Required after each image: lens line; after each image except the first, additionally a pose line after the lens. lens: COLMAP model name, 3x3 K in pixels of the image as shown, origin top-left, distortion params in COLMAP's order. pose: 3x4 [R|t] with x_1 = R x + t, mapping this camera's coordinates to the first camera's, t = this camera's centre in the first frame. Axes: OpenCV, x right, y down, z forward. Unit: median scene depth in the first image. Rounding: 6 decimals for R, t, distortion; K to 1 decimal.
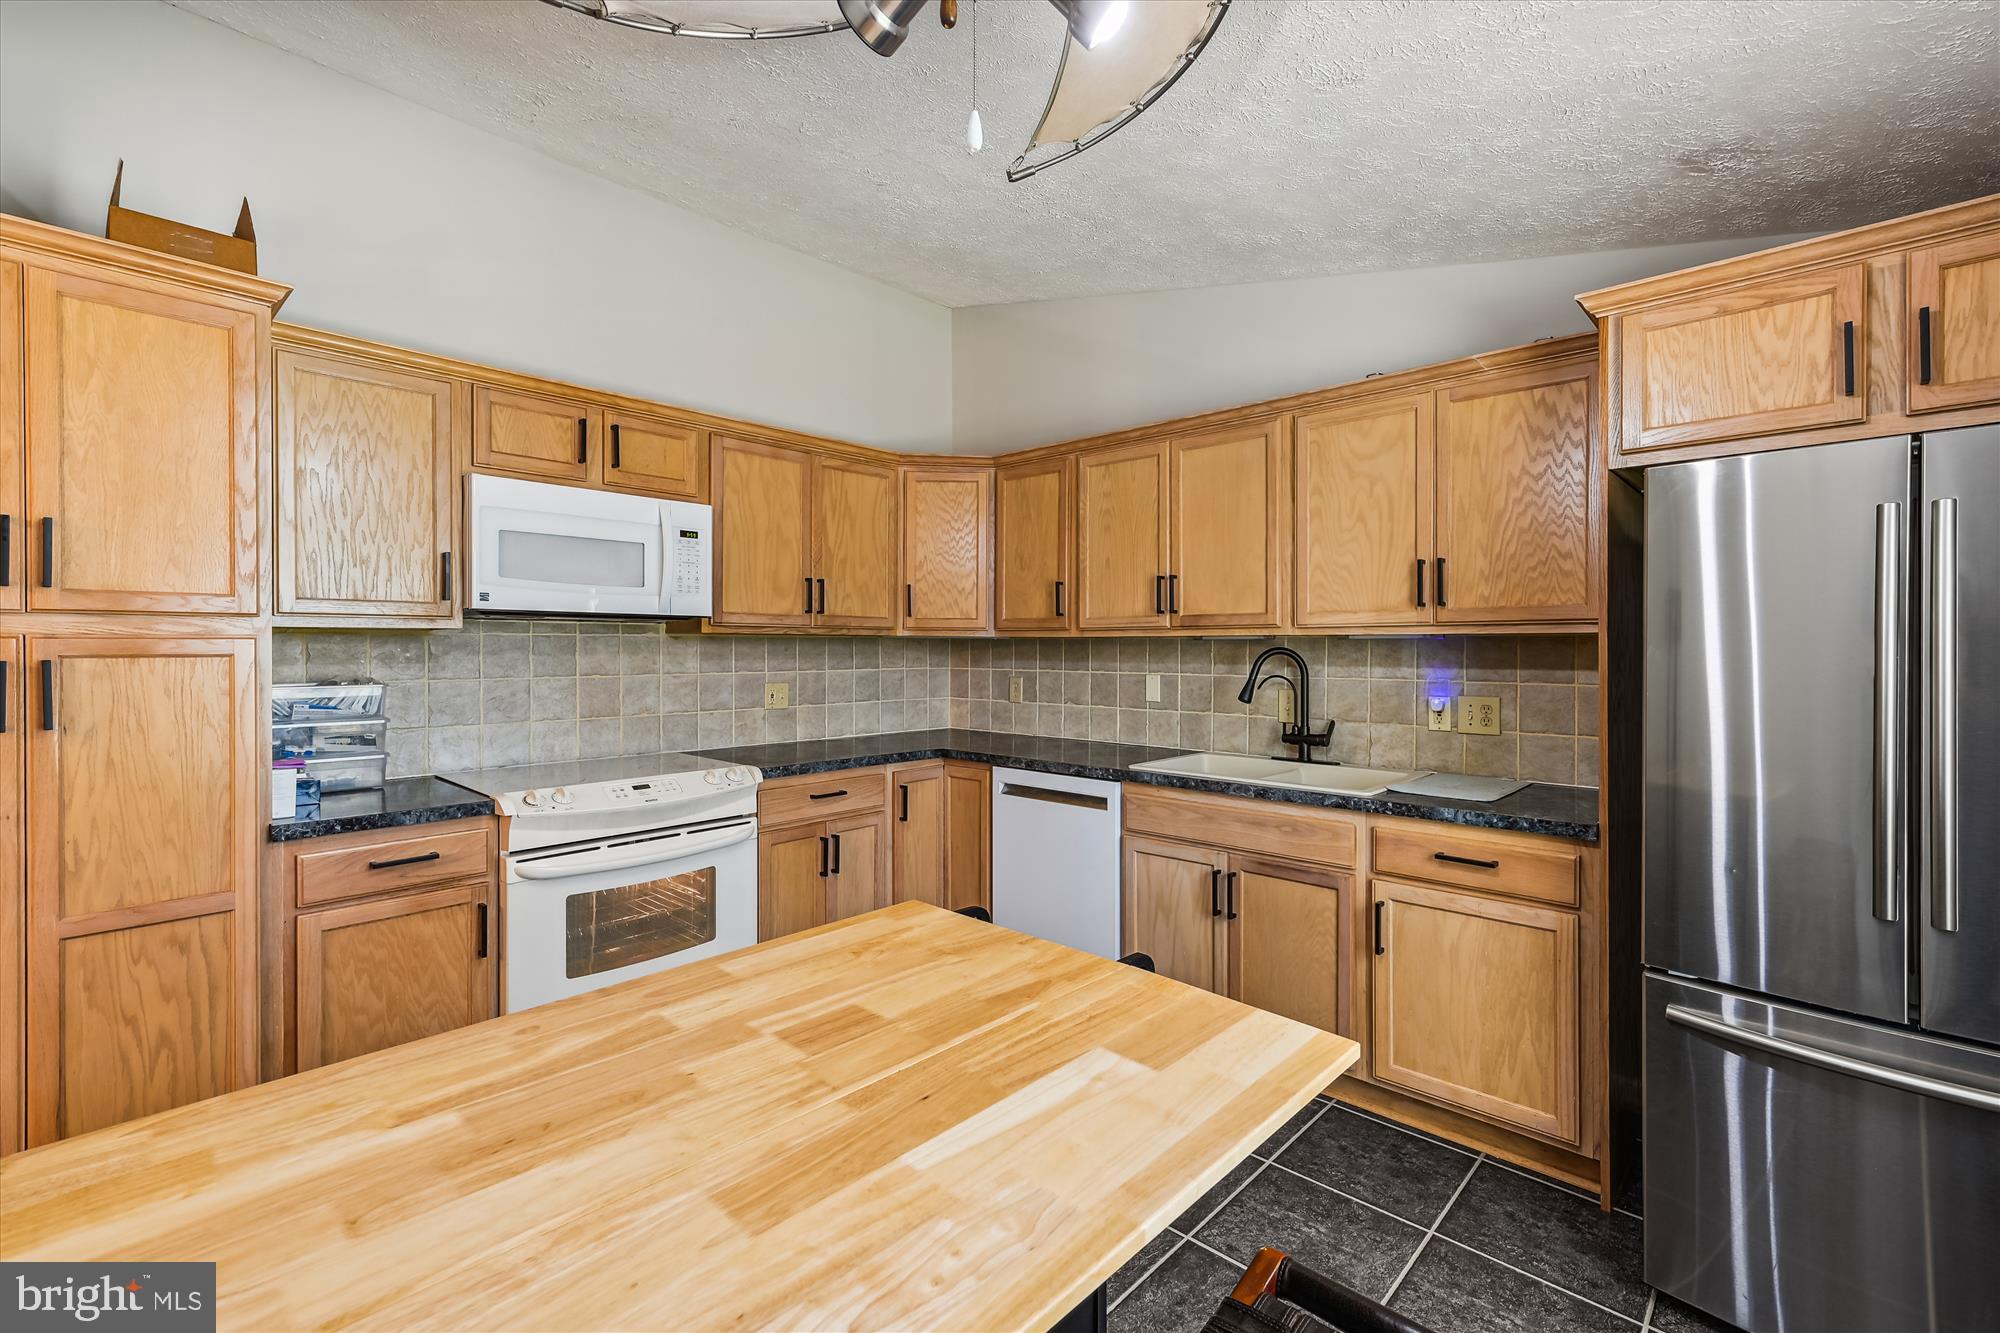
lens RADIAL K [[853.8, 0, 995.5], [0, 853.8, 654.9], [0, 0, 1]] dist [0.001772, 0.000234]
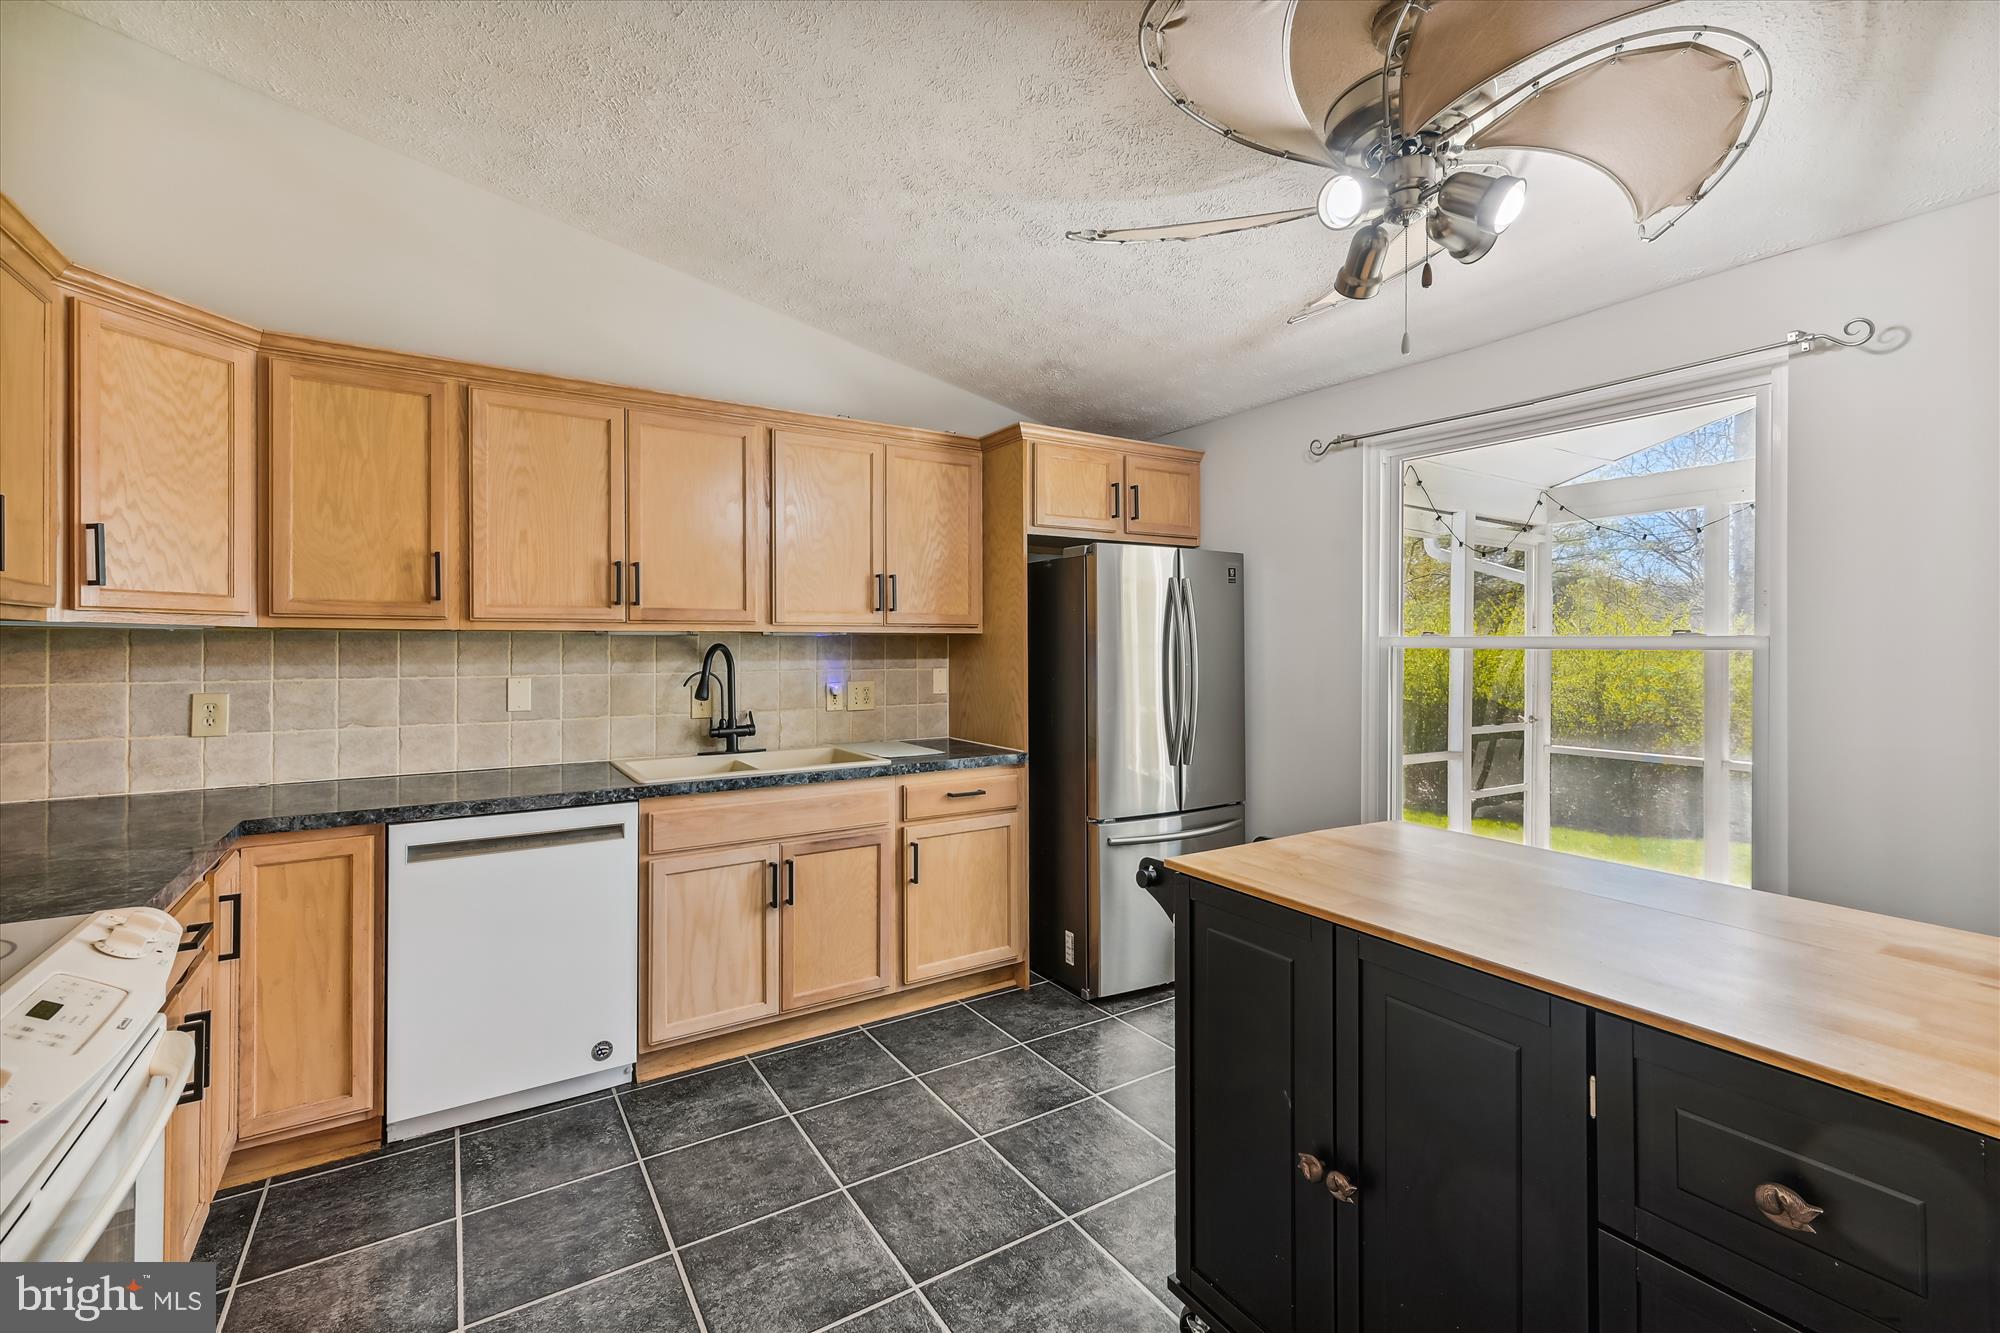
lens RADIAL K [[873.0, 0, 1002.5], [0, 873.0, 645.7], [0, 0, 1]] dist [-0.004456, 0.000012]
pose [[0.238078, -0.003088, 0.971241, -0.596063], [0.010854, 0.999941, 0.000519, -0.002944], [-0.971185, 0.010419, 0.238097, 0.424770]]
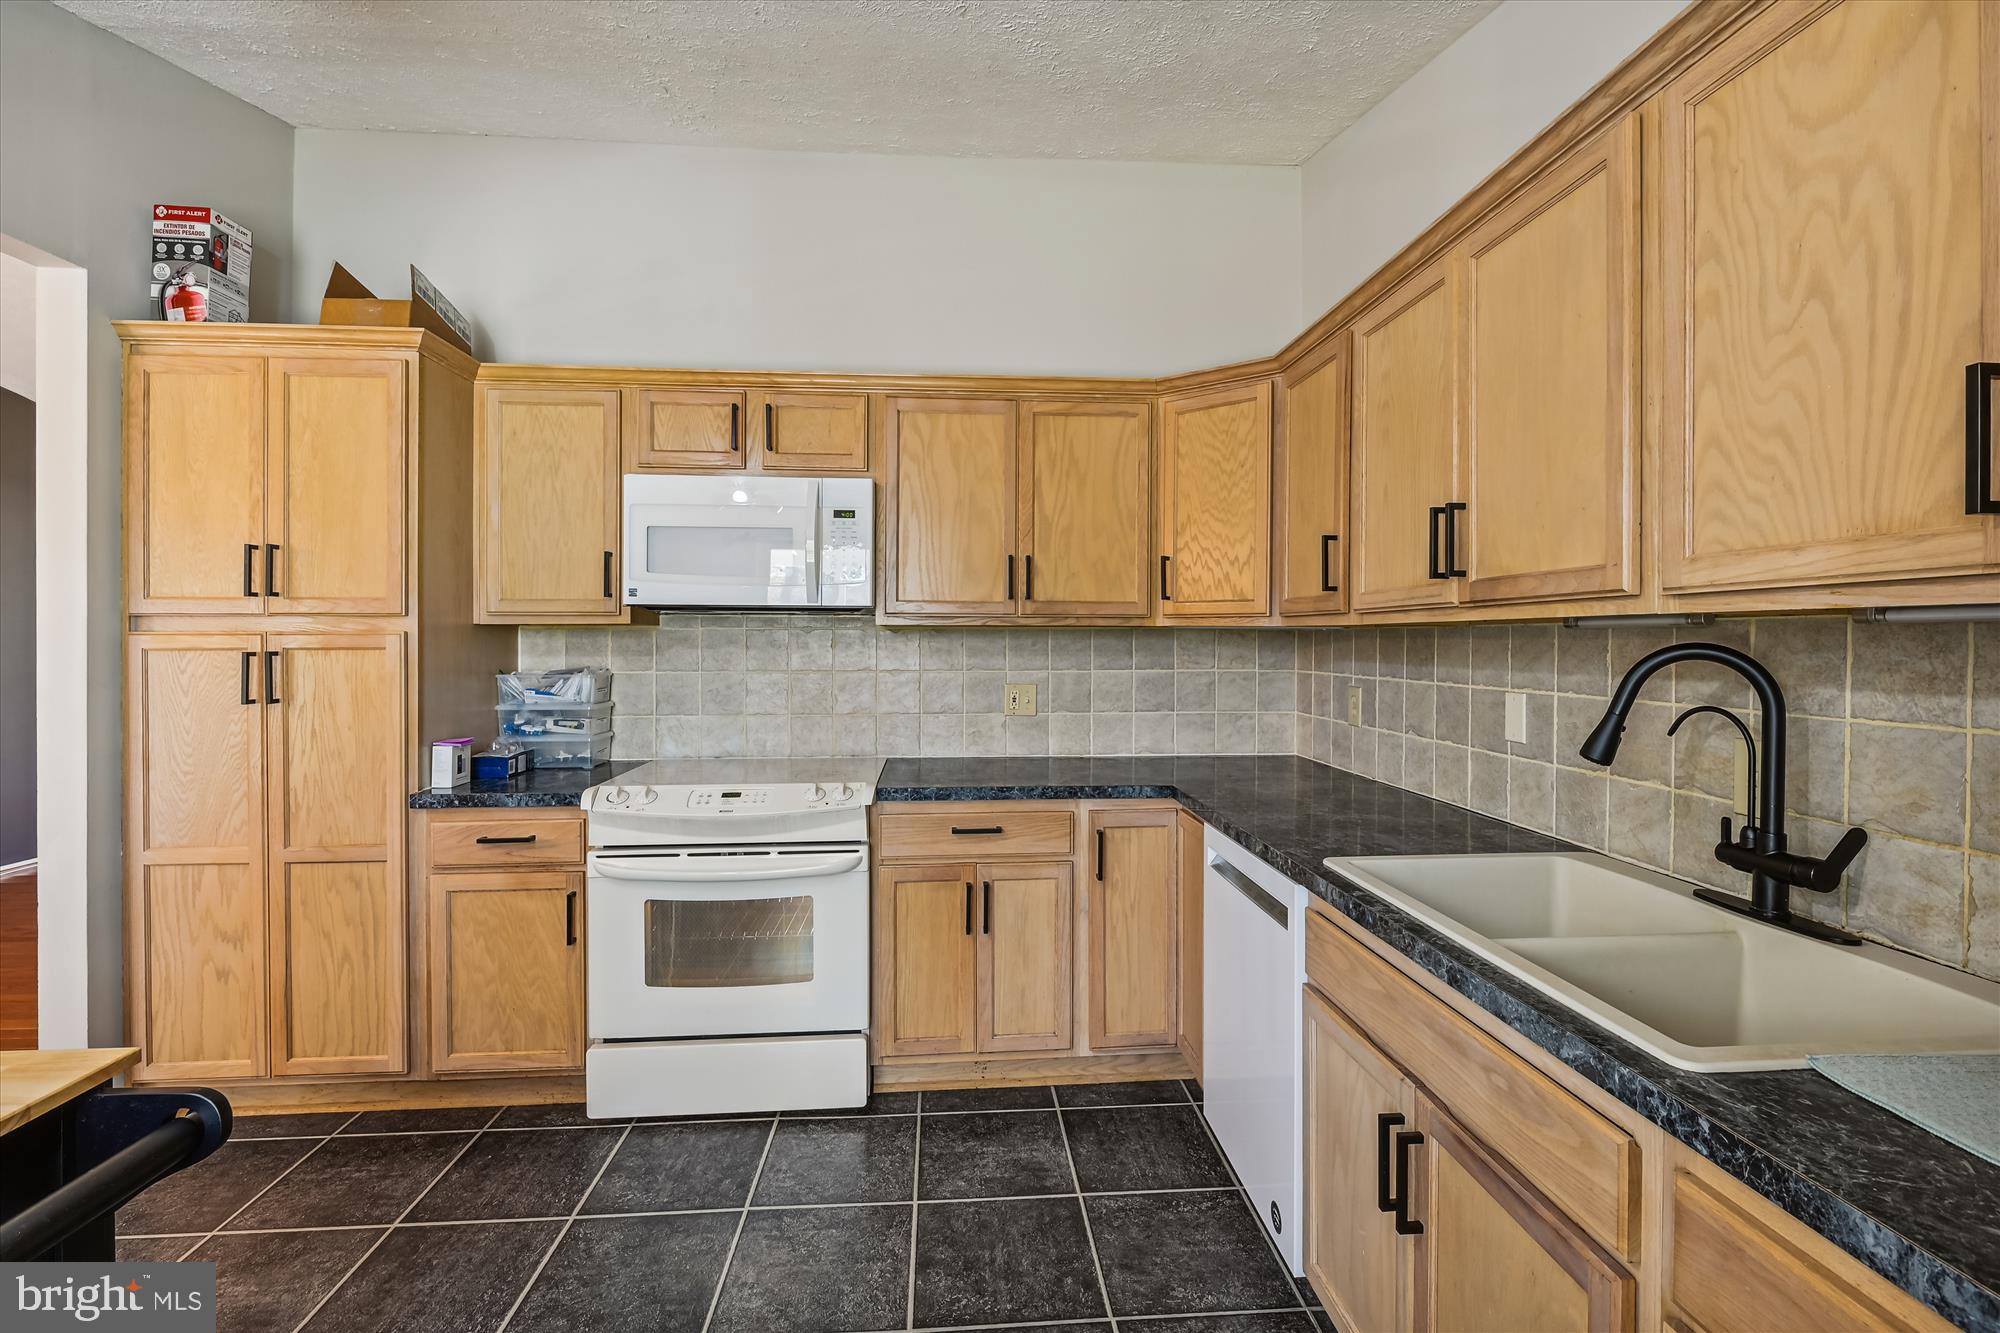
lens RADIAL K [[873.0, 0, 1002.5], [0, 873.0, 645.7], [0, 0, 1]] dist [-0.004456, 0.000012]
pose [[0.743673, 0.004183, -0.668530, 0.367454], [-0.006296, 0.999980, -0.000746, -0.004908], [0.668514, 0.004764, 0.743684, 0.434253]]
